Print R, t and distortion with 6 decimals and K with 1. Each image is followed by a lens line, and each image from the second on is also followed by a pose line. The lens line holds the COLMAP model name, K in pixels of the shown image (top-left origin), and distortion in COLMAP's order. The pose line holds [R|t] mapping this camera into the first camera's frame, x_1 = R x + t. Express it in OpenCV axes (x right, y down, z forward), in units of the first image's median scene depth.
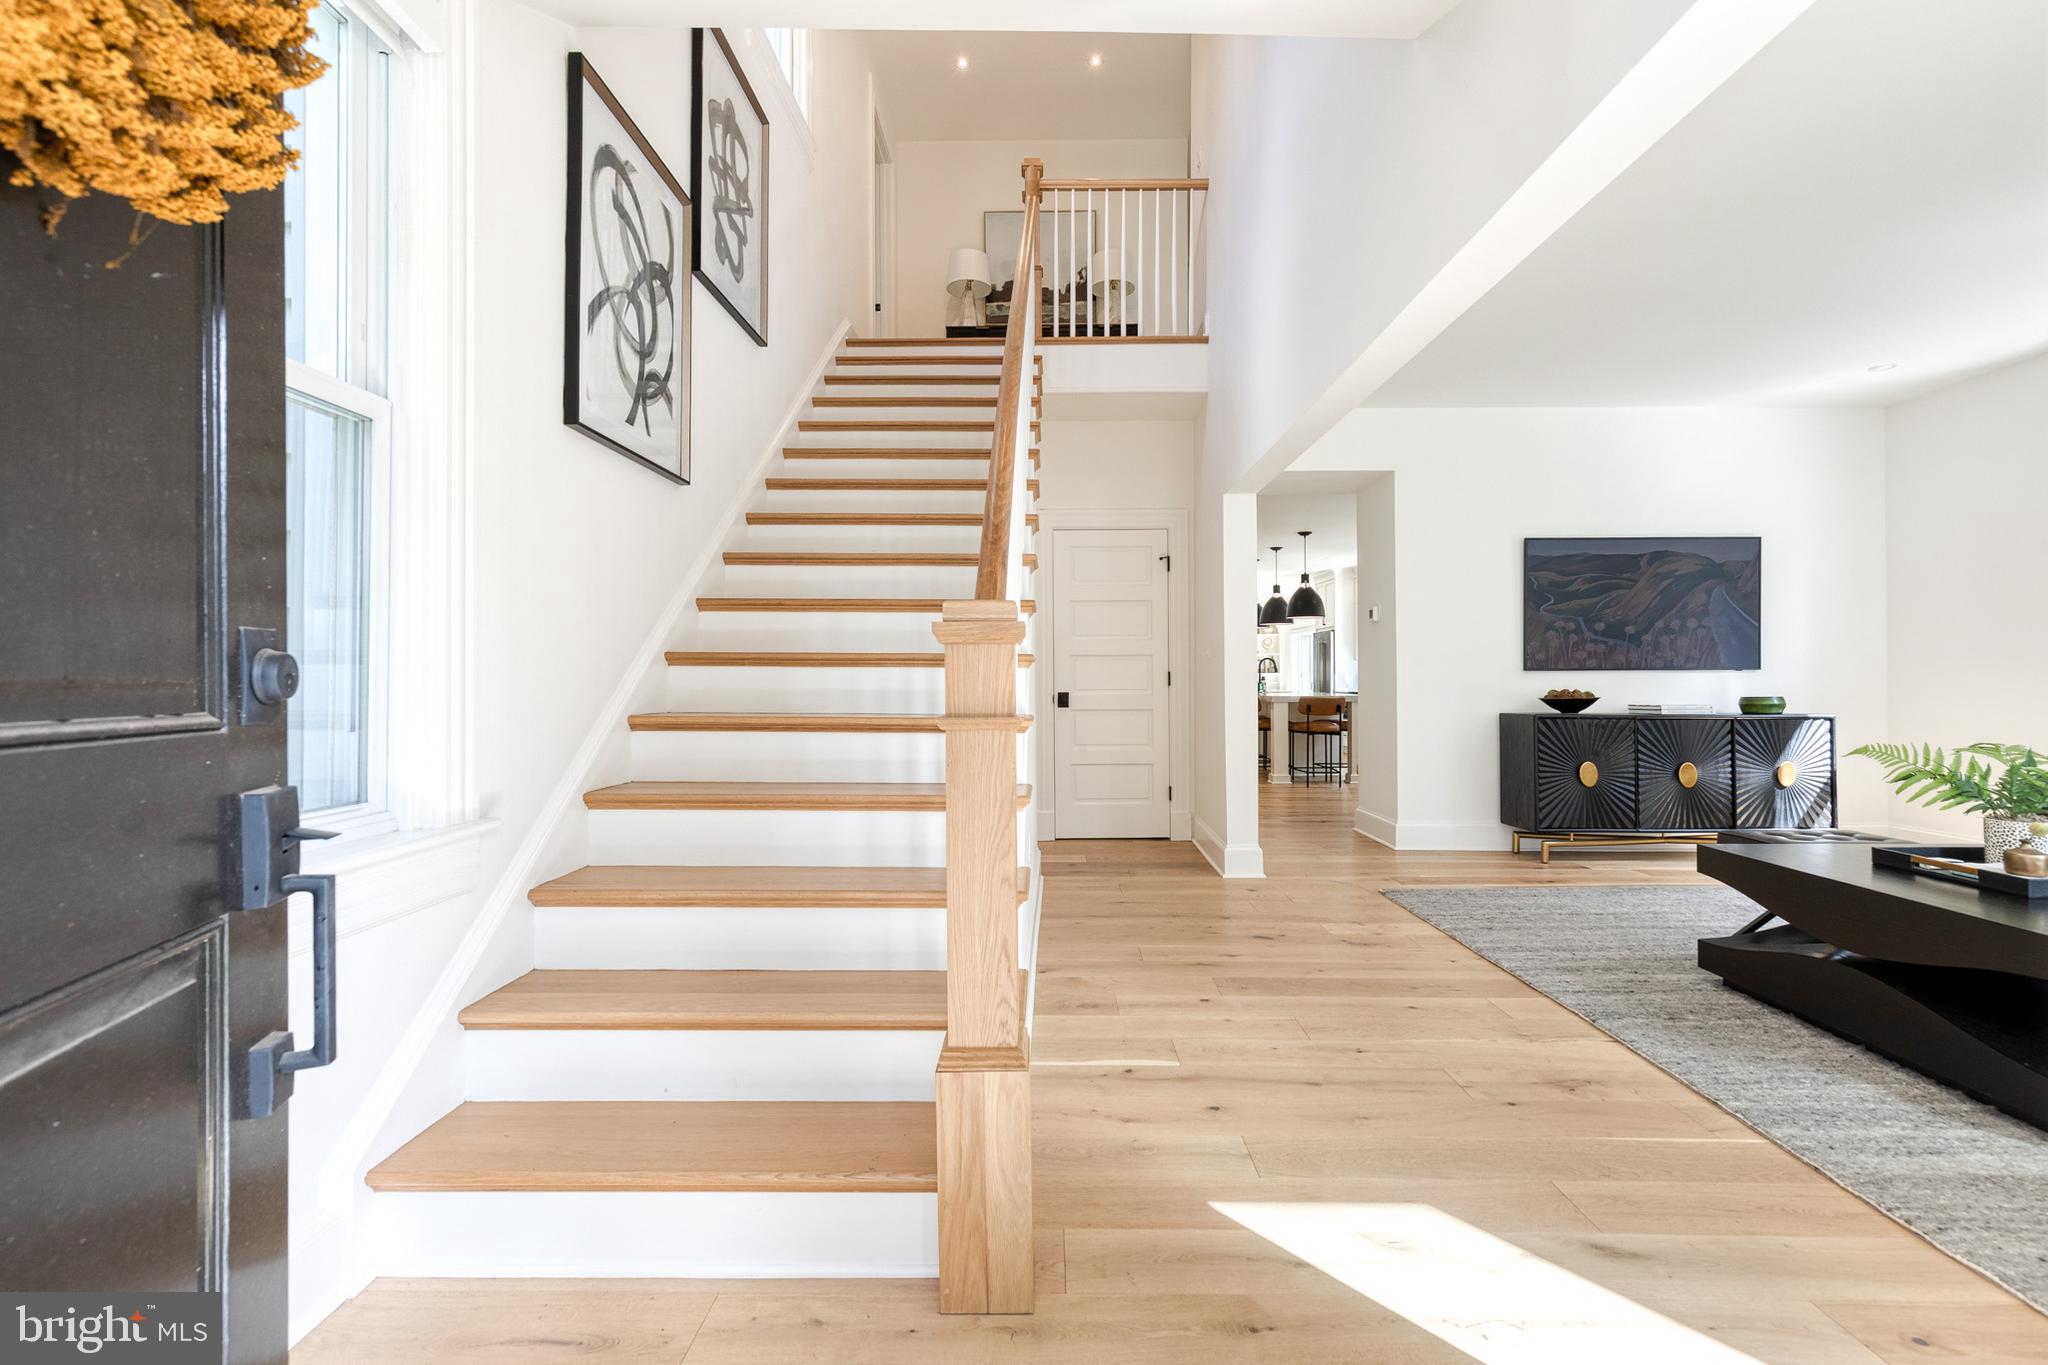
lens RADIAL K [[934.4, 0, 1036.9], [0, 934.4, 692.2], [0, 0, 1]] dist [0.008197, -0.001367]
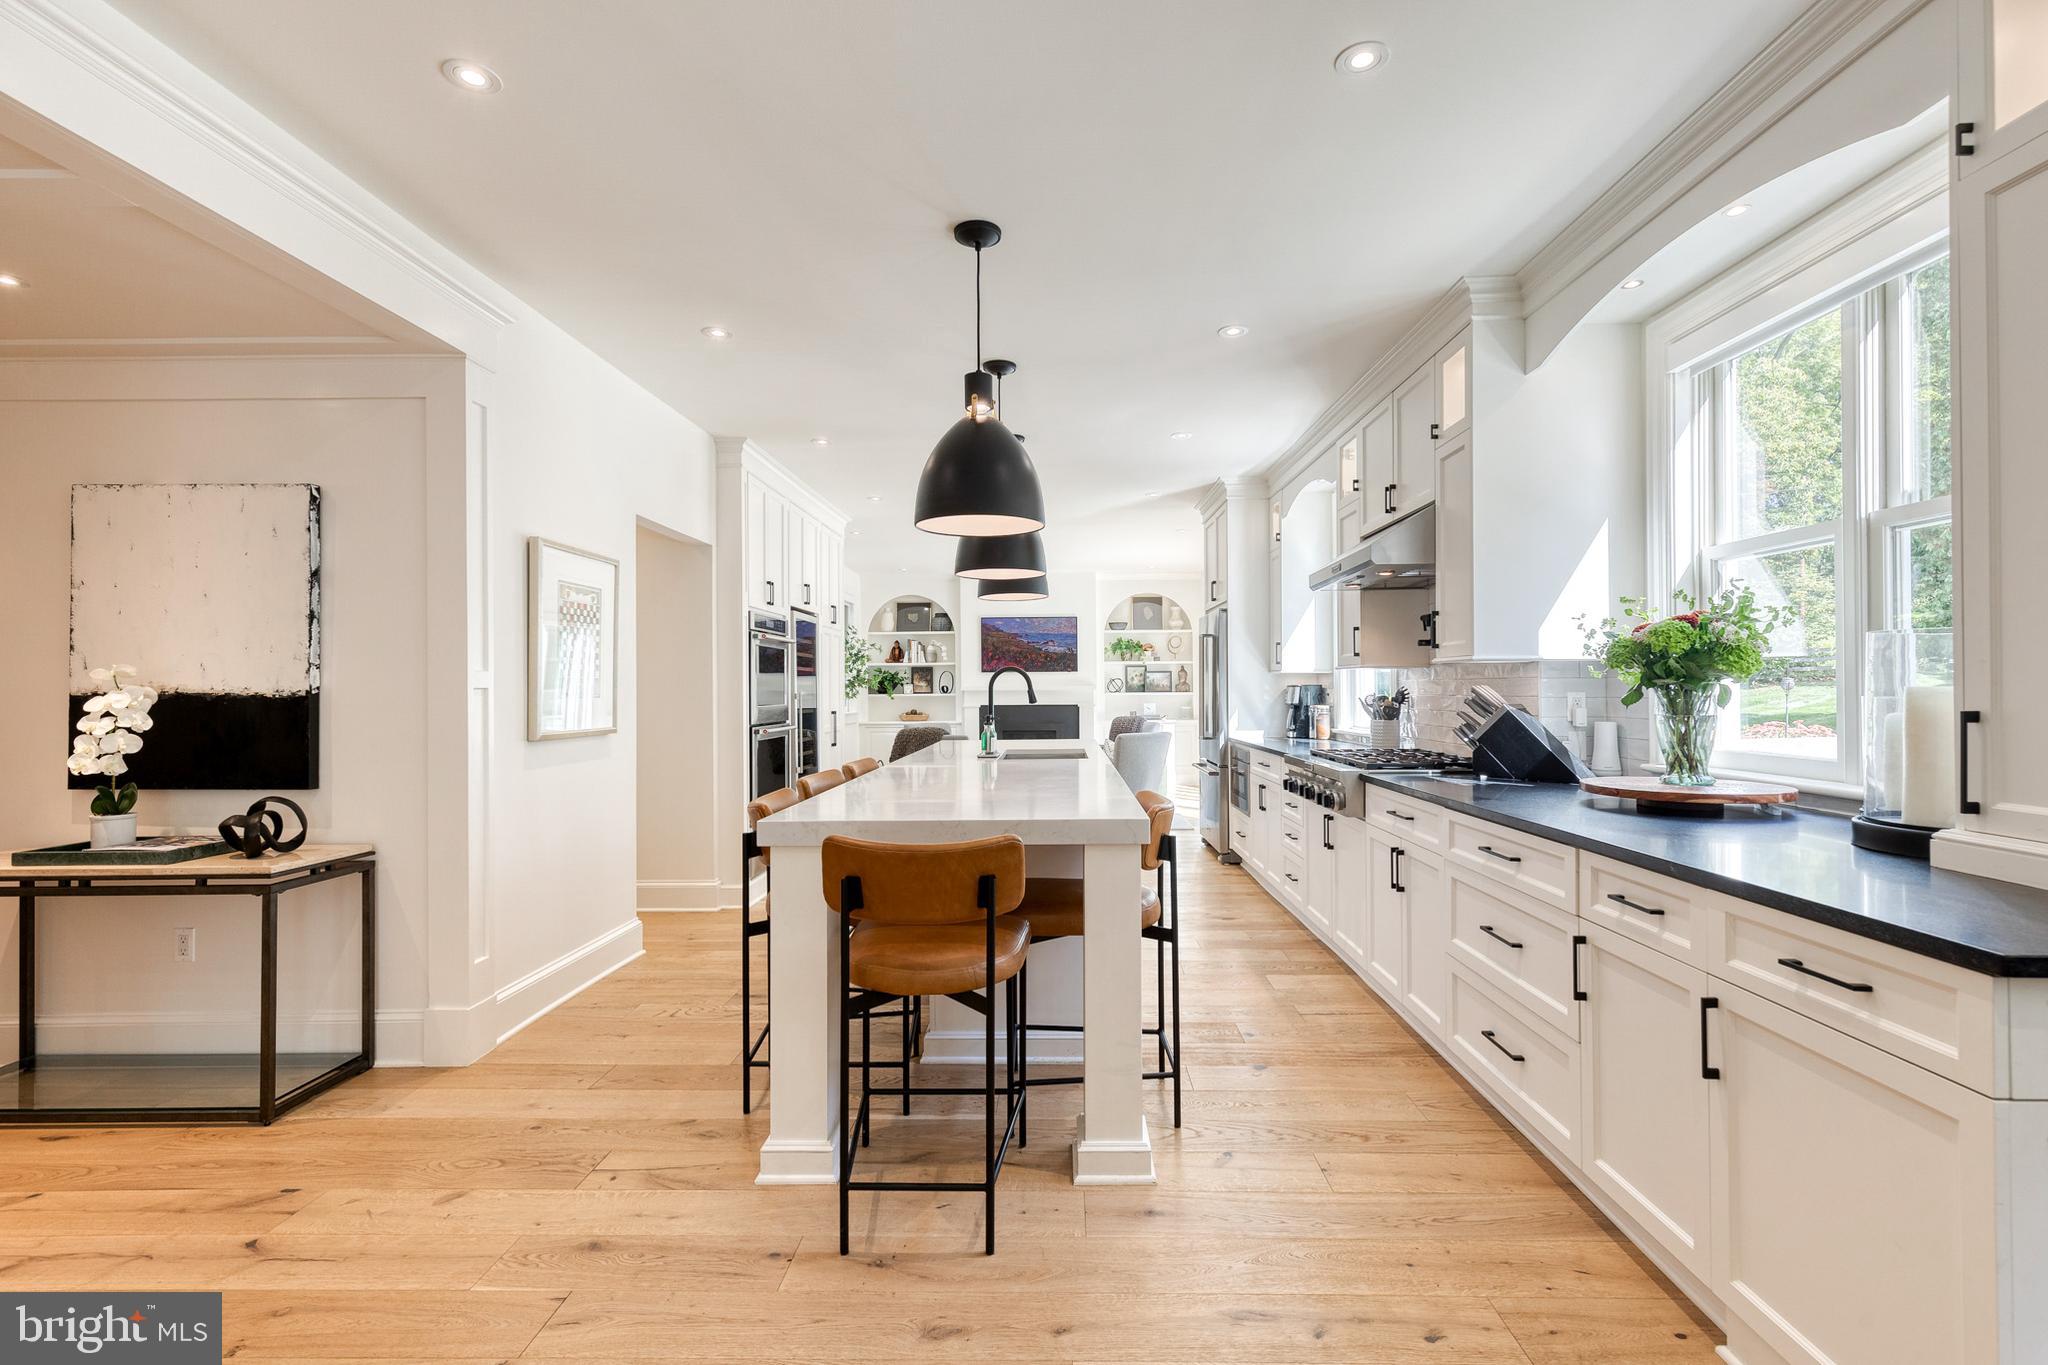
lens RADIAL K [[926.1, 0, 1044.5], [0, 926.1, 681.8], [0, 0, 1]] dist [0.008625, -0.000150]
pose [[0.999923, 0.000847, -0.012367, 0.563260], [-0.001140, 0.999719, -0.023692, -0.044641], [0.012344, 0.023704, 0.999643, 1.299612]]
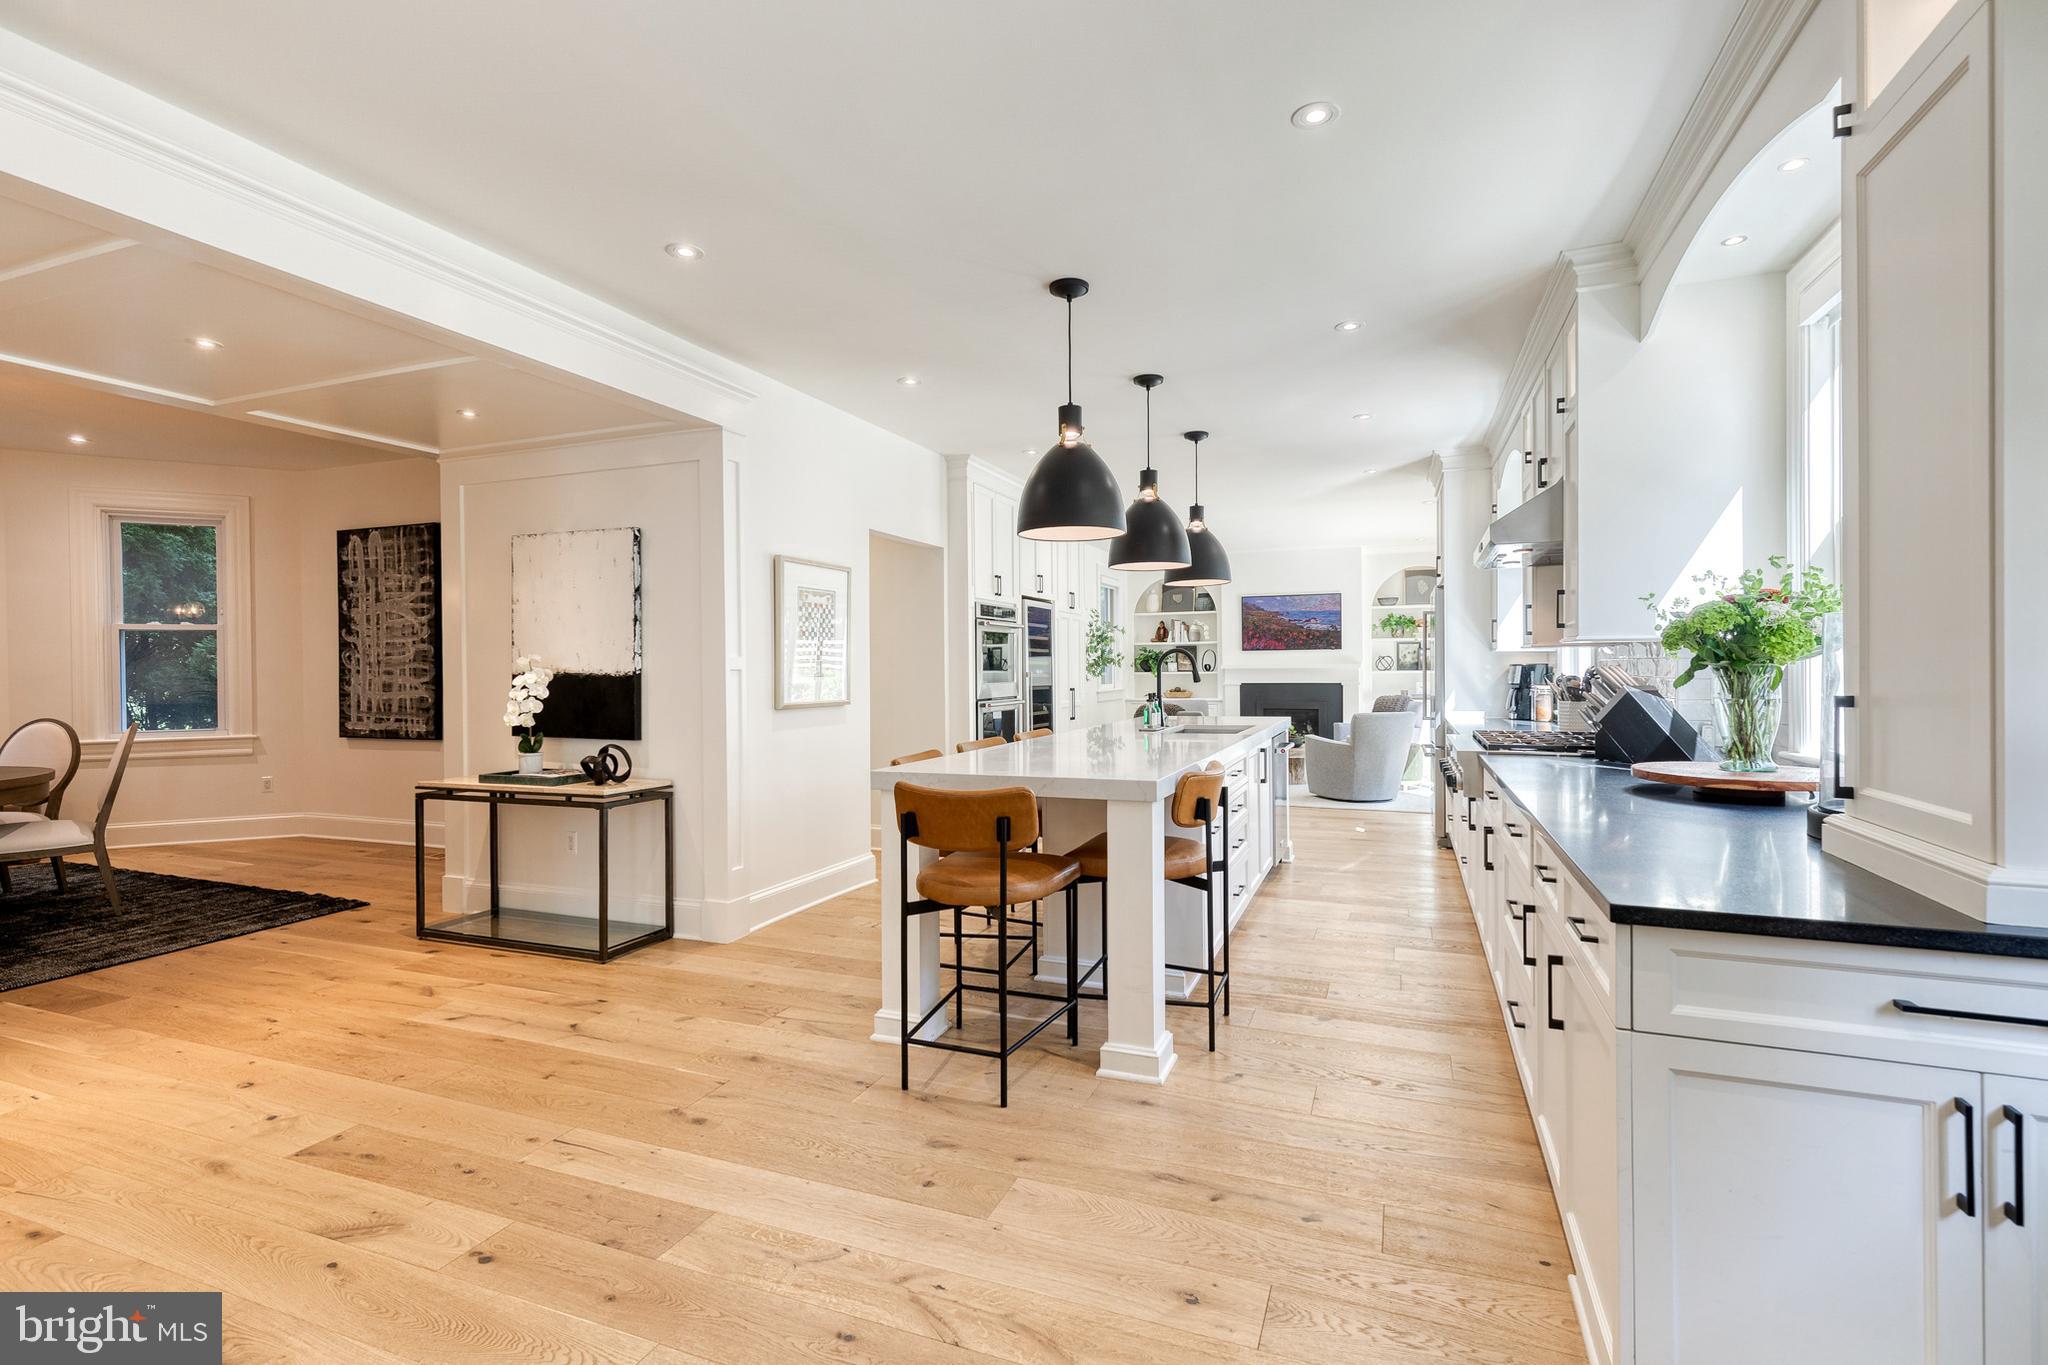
lens RADIAL K [[932.1, 0, 1042.4], [0, 932.1, 669.9], [0, 0, 1]] dist [0.008463, -0.000618]
pose [[0.934370, 0.000844, -0.356304, 0.723464], [-0.004900, 0.999933, -0.010482, -0.046782], [0.356271, 0.011540, 0.934311, 1.229589]]
